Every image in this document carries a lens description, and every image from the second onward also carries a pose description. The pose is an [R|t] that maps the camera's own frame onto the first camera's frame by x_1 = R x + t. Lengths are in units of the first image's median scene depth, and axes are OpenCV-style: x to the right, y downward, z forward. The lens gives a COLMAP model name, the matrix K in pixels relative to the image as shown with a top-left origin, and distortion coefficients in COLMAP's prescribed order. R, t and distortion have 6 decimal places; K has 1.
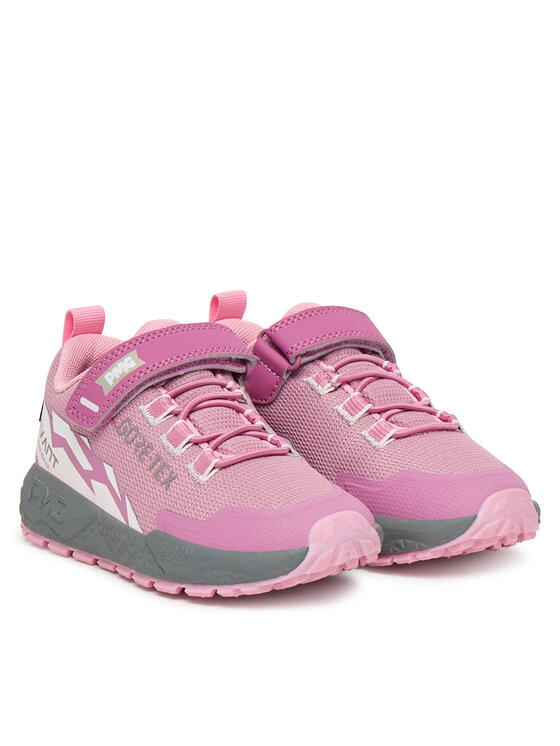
lens RADIAL K [[2716.3, 0, 280.0], [0, 2716.3, 371.4], [0, 0, 1]] dist [0.289583, 0.000000]
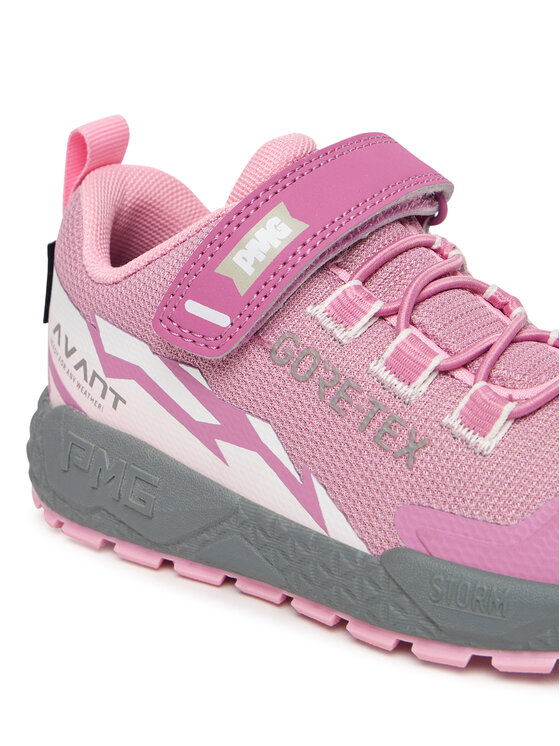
lens RADIAL K [[1709.0, 0, 282.4], [0, 1709.0, 374.3], [0, 0, 1]] dist [-0.057314, 0.000000]
pose [[0.960806, -0.140739, 0.238841, -0.139482], [0.095619, 0.976920, 0.191007, -0.039610], [-0.260211, -0.160683, 0.952088, 0.676512]]
